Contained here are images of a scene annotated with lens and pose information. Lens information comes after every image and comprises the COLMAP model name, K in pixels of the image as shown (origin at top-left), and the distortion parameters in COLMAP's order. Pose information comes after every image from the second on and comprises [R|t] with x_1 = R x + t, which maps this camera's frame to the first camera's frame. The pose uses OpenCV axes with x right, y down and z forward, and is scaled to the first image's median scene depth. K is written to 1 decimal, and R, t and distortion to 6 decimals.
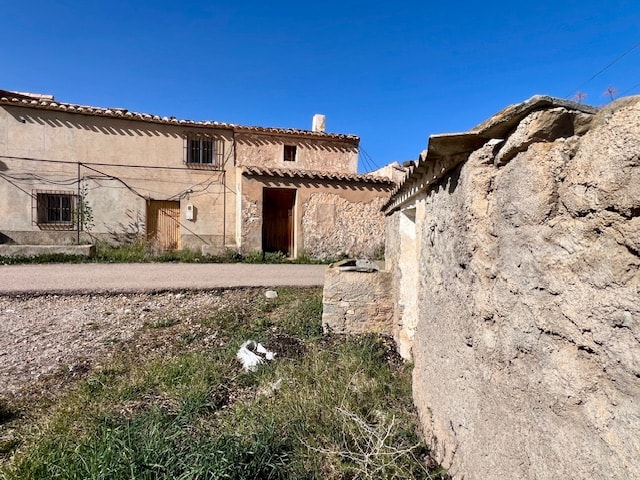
lens RADIAL K [[335.5, 0, 319.6], [0, 335.5, 241.8], [0, 0, 1]] dist [0.000188, -0.000007]
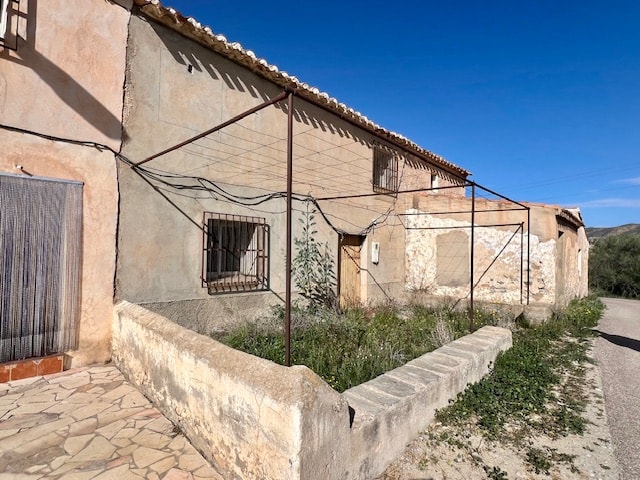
lens RADIAL K [[335.5, 0, 319.6], [0, 335.5, 241.8], [0, 0, 1]] dist [0.000188, -0.000007]
pose [[0.859186, 0.014204, 0.511467, -0.954372], [0.010856, 0.998883, -0.045977, -0.087992], [-0.511549, 0.045056, 0.858072, 0.502370]]
